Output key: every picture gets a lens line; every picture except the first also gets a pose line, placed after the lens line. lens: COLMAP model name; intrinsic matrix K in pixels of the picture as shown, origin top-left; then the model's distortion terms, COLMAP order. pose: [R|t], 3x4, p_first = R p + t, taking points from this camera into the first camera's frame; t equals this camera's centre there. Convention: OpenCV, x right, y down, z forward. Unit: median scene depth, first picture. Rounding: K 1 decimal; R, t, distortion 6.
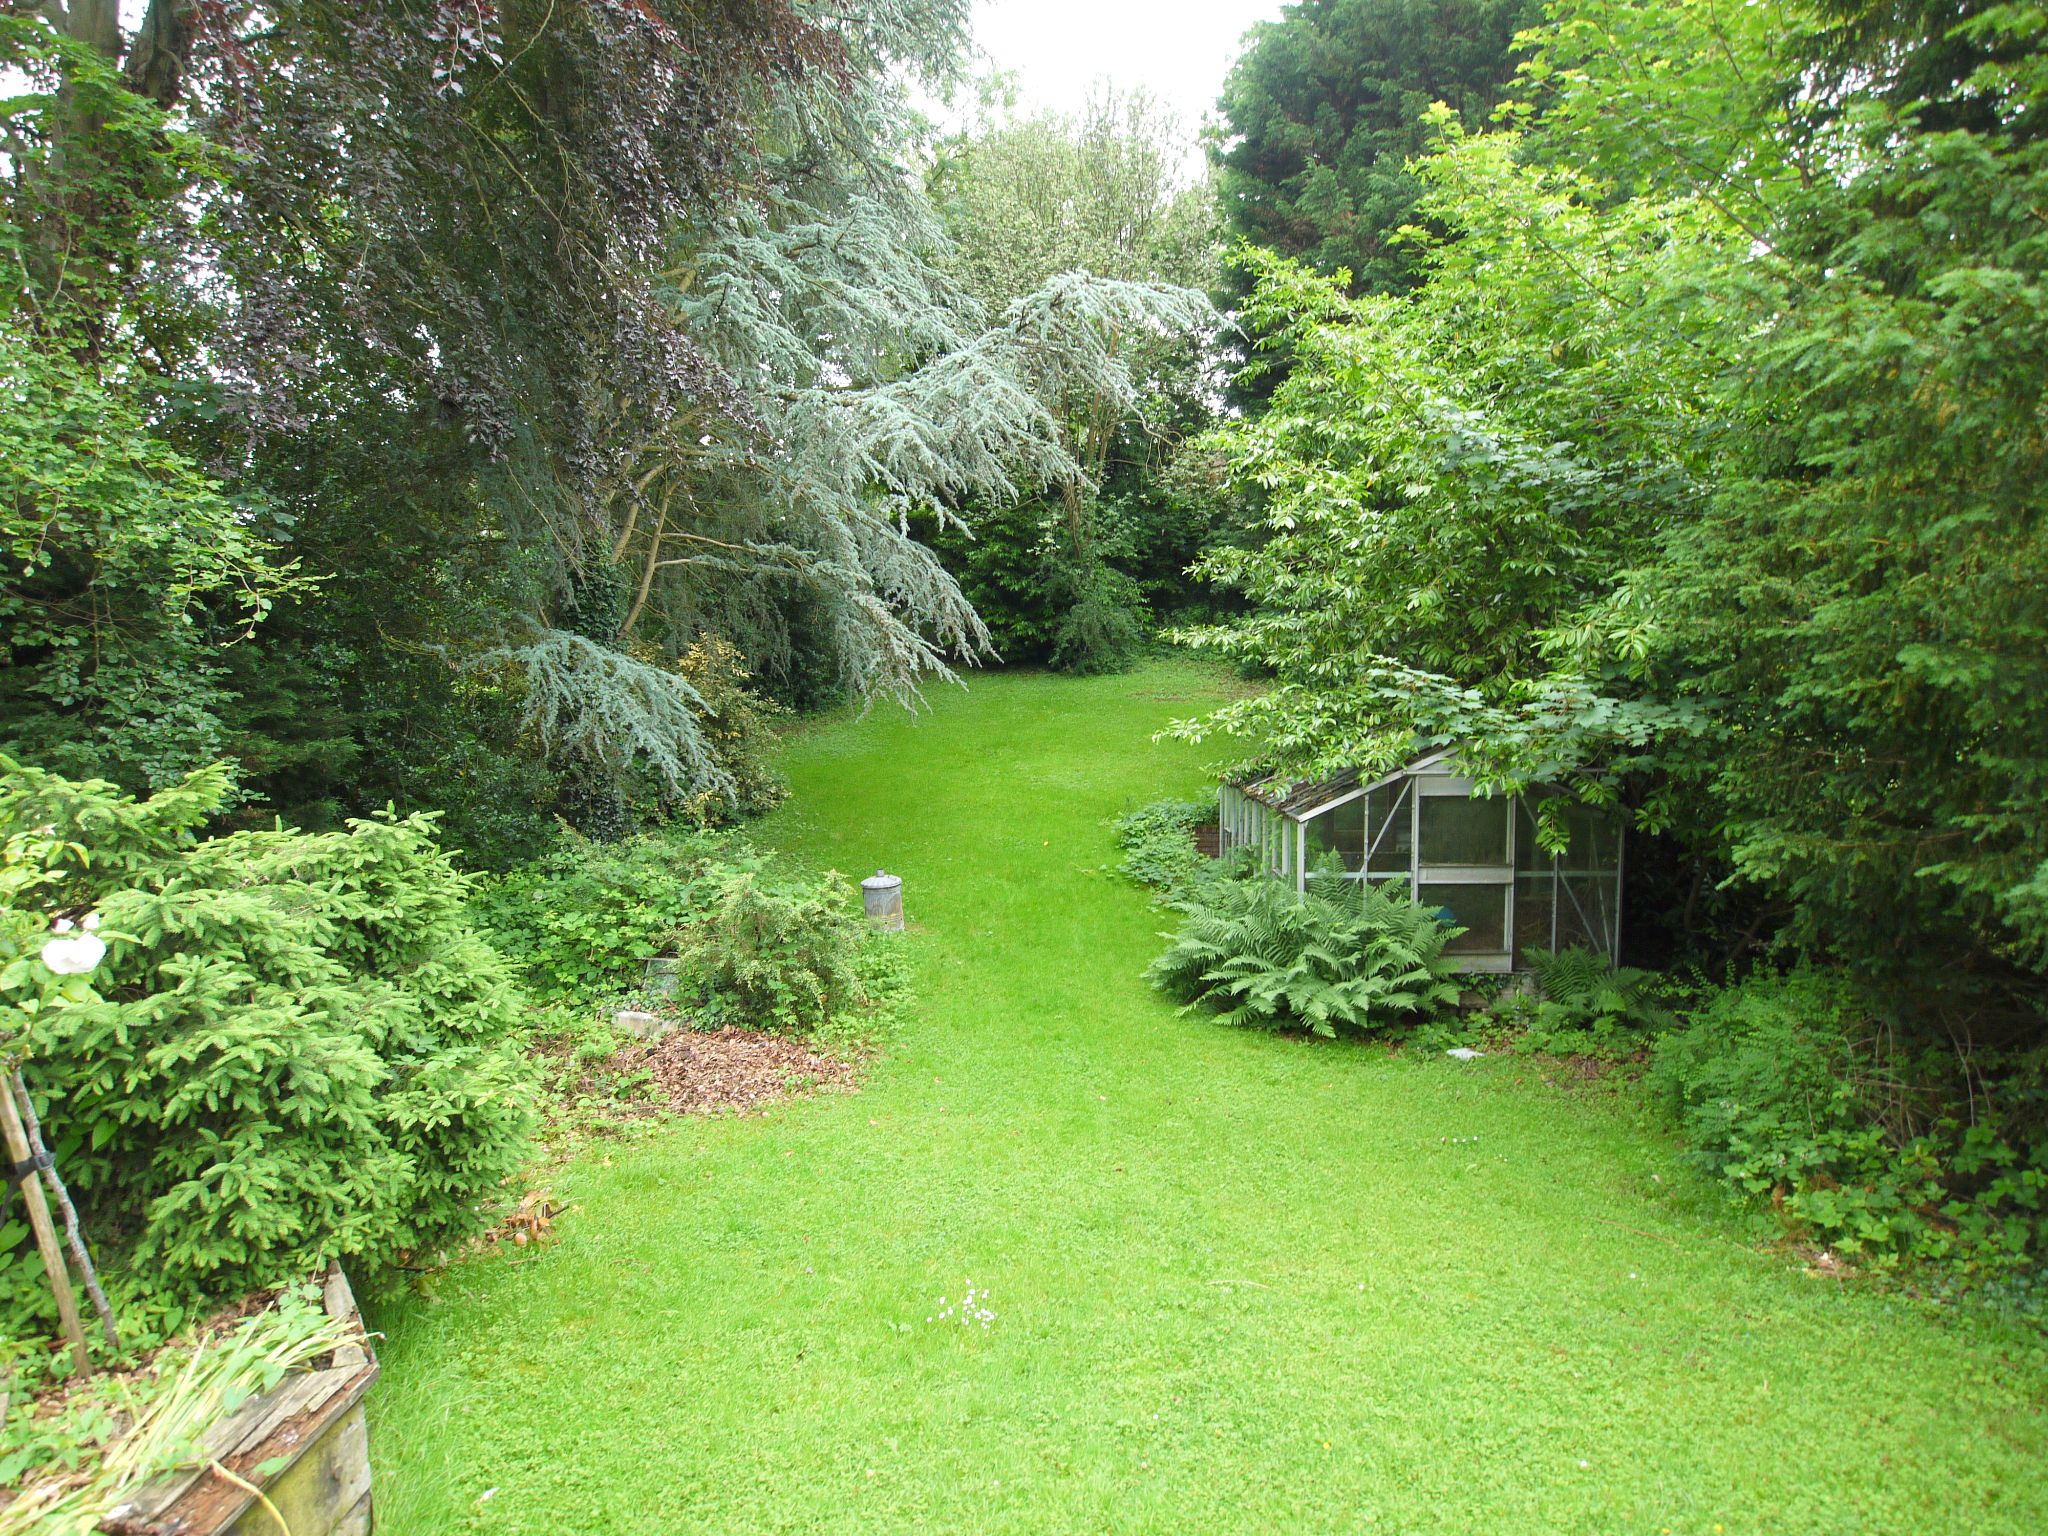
lens RADIAL K [[1086.3, 0, 1023.9], [0, 1086.3, 768.1], [0, 0, 1]] dist [0.002863, 0.000341]
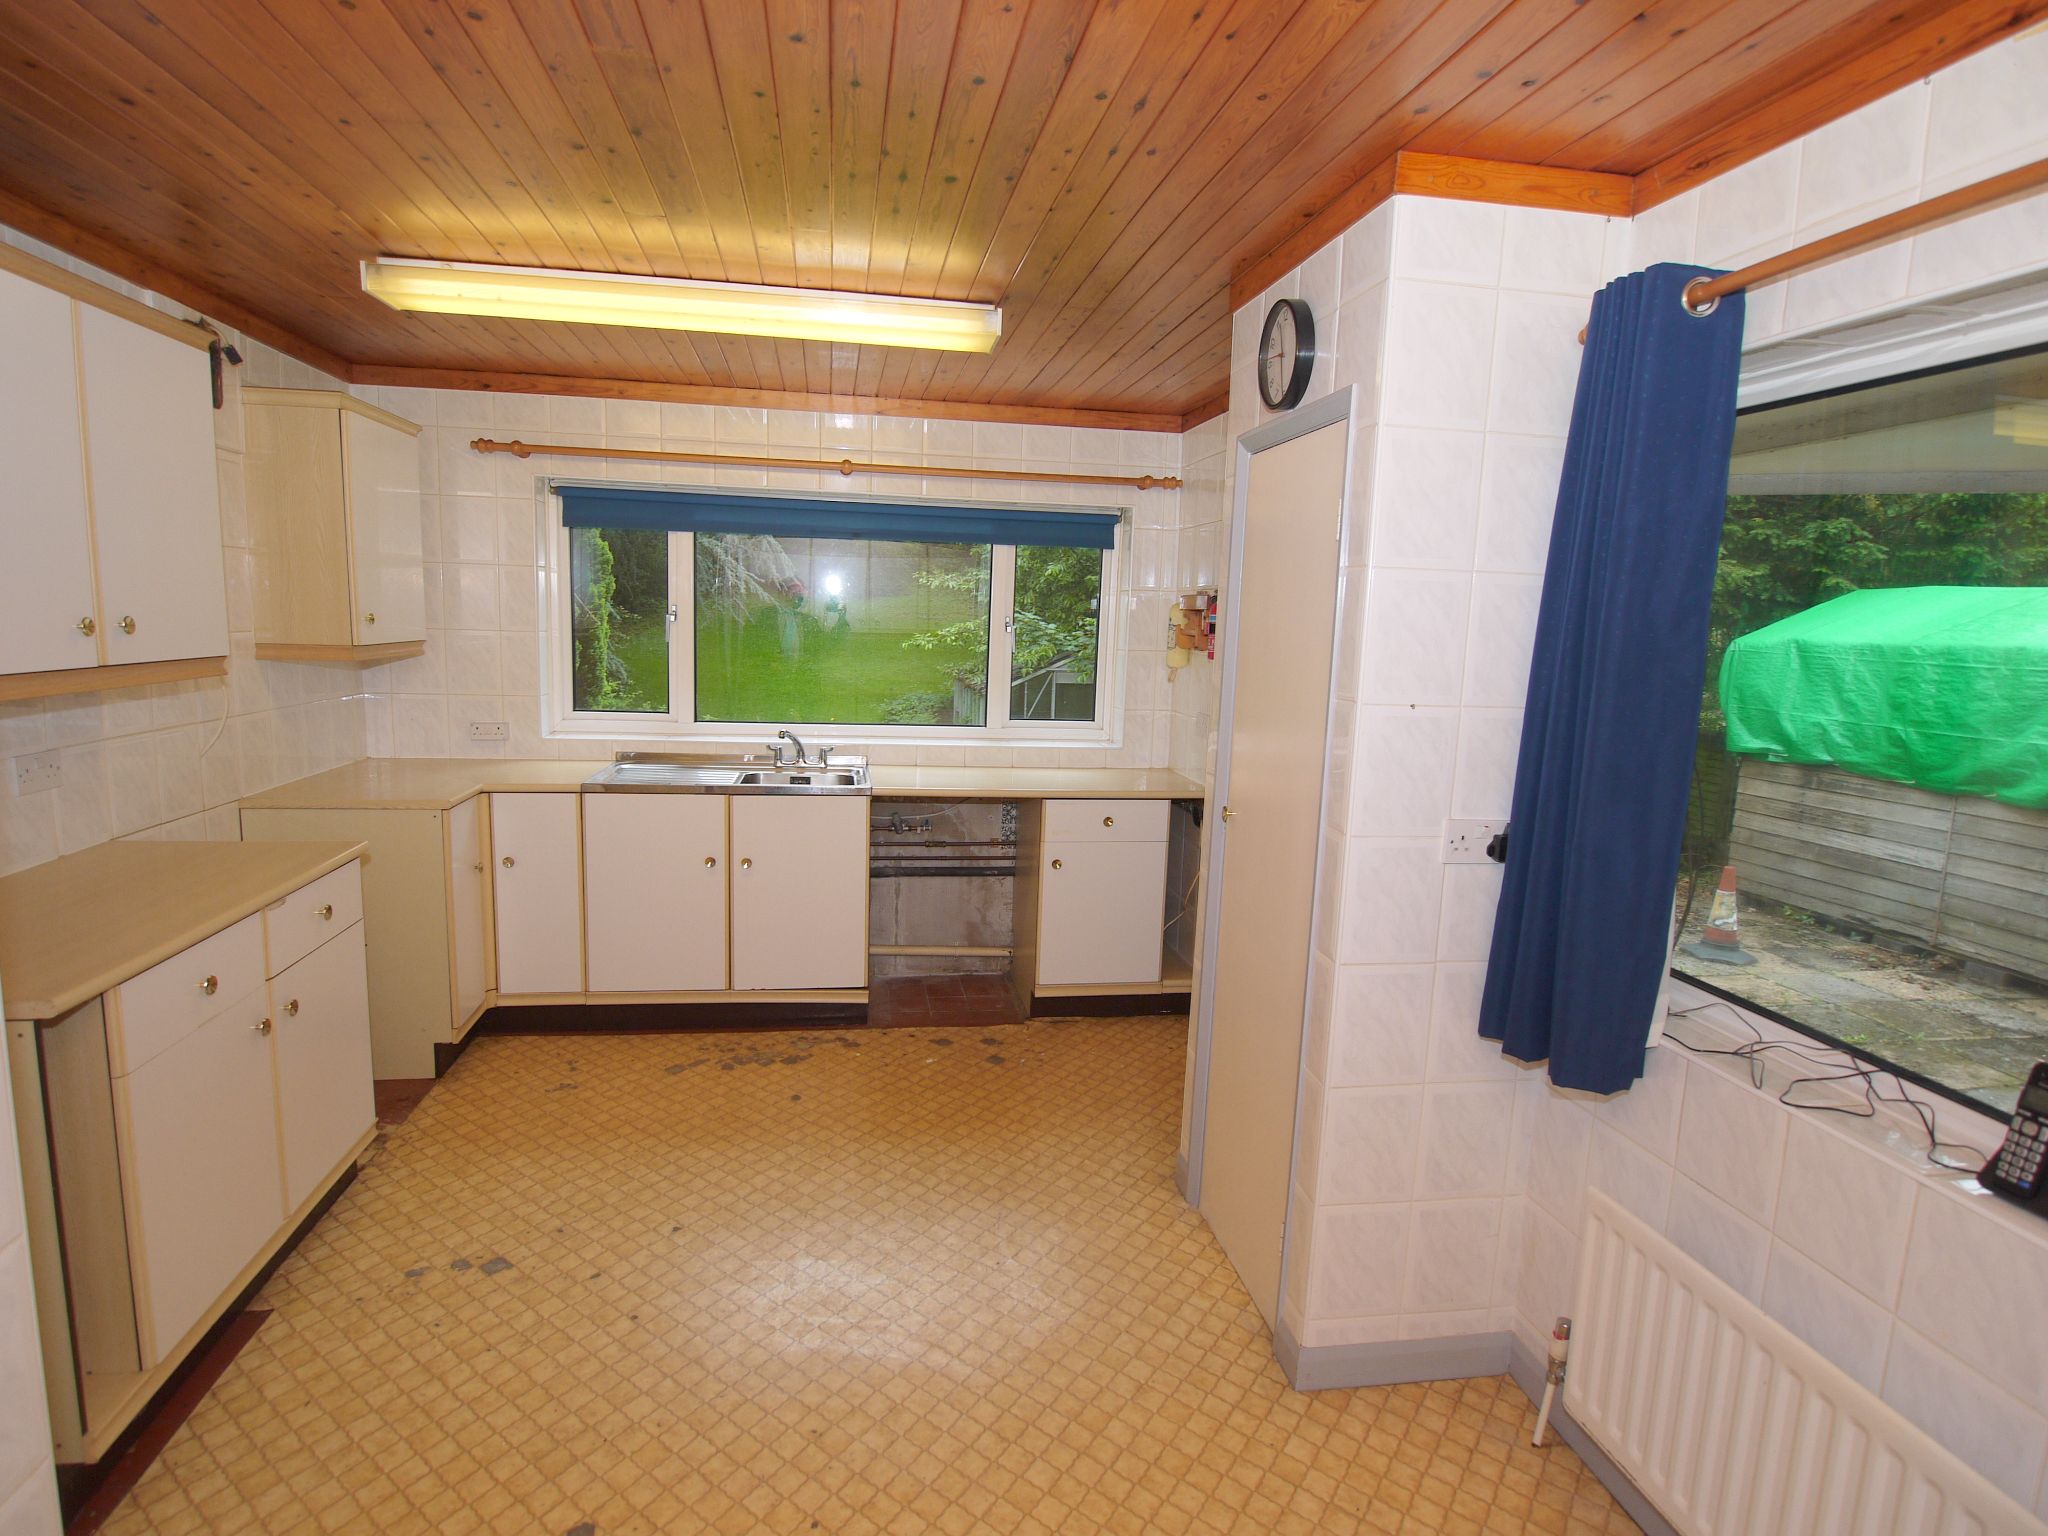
lens RADIAL K [[1086.3, 0, 1020.8], [0, 1086.3, 773.7], [0, 0, 1]] dist [0.002863, 0.000341]
pose [[0.979701, 0.010716, 0.200180, -0.024872], [-0.027026, 0.996514, 0.078922, 0.024536], [-0.198637, -0.082730, 0.976575, -0.499270]]
